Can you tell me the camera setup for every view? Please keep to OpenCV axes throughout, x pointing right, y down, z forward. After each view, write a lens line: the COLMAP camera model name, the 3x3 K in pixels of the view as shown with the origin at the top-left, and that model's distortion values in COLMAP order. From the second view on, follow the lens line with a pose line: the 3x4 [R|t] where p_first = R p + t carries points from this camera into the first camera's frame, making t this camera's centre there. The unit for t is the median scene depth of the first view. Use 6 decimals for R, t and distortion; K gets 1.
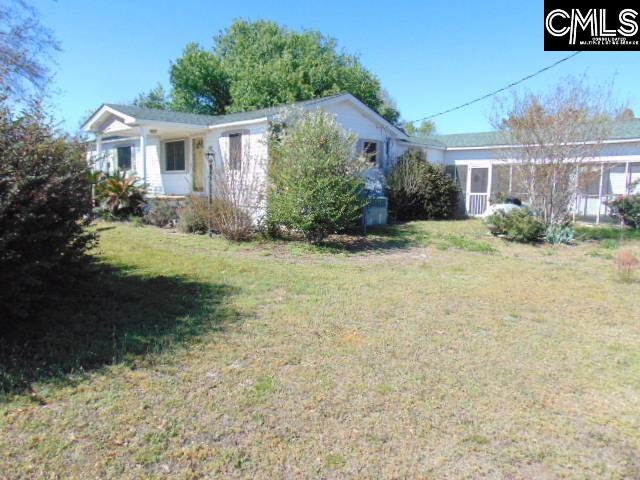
lens RADIAL K [[477.7, 0, 321.6], [0, 477.7, 239.5], [0, 0, 1]] dist [-0.033774, 0.062289]
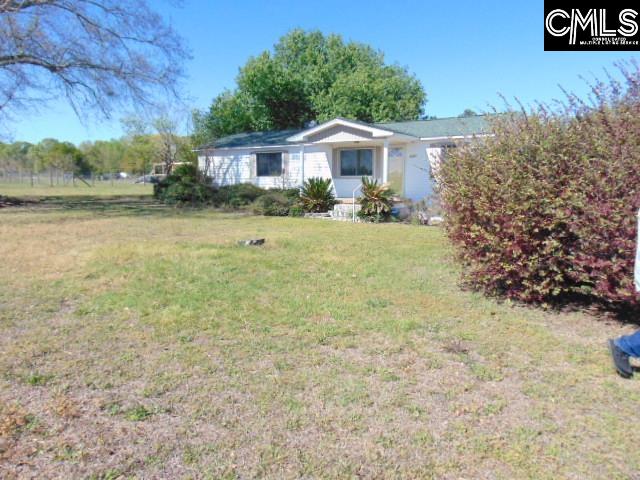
lens RADIAL K [[477.7, 0, 321.6], [0, 477.7, 239.5], [0, 0, 1]] dist [-0.033774, 0.062289]
pose [[0.973308, -0.046757, 0.224690, -0.737634], [0.044386, 0.998893, 0.015595, -0.019720], [-0.225171, -0.005206, 0.974305, -0.078814]]
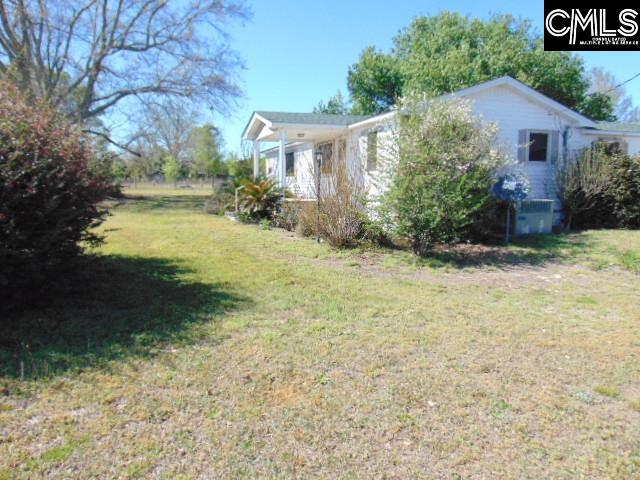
lens RADIAL K [[477.7, 0, 321.6], [0, 477.7, 239.5], [0, 0, 1]] dist [-0.033774, 0.062289]
pose [[0.909126, 0.029006, -0.415510, 0.116409], [-0.033603, 0.999428, -0.003754, -0.005207], [0.415164, 0.017376, 0.909581, 0.111042]]
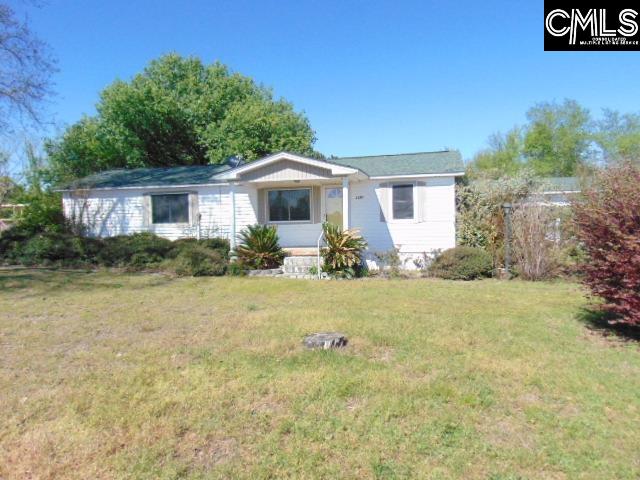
lens RADIAL K [[477.7, 0, 321.6], [0, 477.7, 239.5], [0, 0, 1]] dist [-0.033774, 0.062289]
pose [[0.838058, -0.059073, 0.542373, -0.877465], [0.098068, 0.994240, -0.043244, -0.070558], [-0.536694, 0.089430, 0.839024, 0.209723]]
